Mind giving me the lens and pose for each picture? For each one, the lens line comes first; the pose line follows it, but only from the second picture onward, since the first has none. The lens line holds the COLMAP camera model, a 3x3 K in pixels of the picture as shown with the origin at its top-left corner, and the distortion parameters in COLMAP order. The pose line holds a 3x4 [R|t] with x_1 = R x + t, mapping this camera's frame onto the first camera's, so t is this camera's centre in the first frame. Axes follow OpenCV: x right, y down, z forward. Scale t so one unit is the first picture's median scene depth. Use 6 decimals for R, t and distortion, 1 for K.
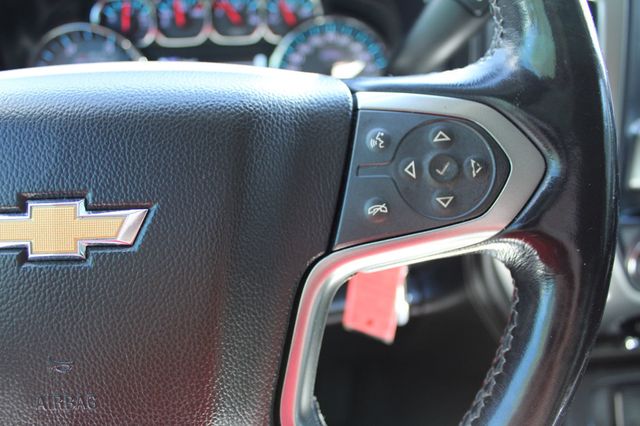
lens RADIAL K [[571.7, 0, 320.0], [0, 571.7, 213.0], [0, 0, 1]] dist [-0.114561, 0.015673]
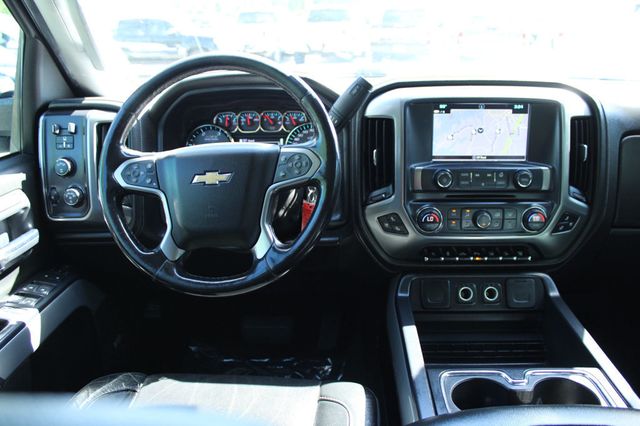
lens RADIAL K [[540.7, 0, 320.0], [0, 540.7, 213.0], [0, 0, 1]] dist [-0.172146, 0.161014]
pose [[0.990857, 0.019247, -0.133536, 0.392037], [-0.034977, 0.992578, -0.116468, 0.317251], [0.130303, 0.120074, 0.984176, -1.256340]]
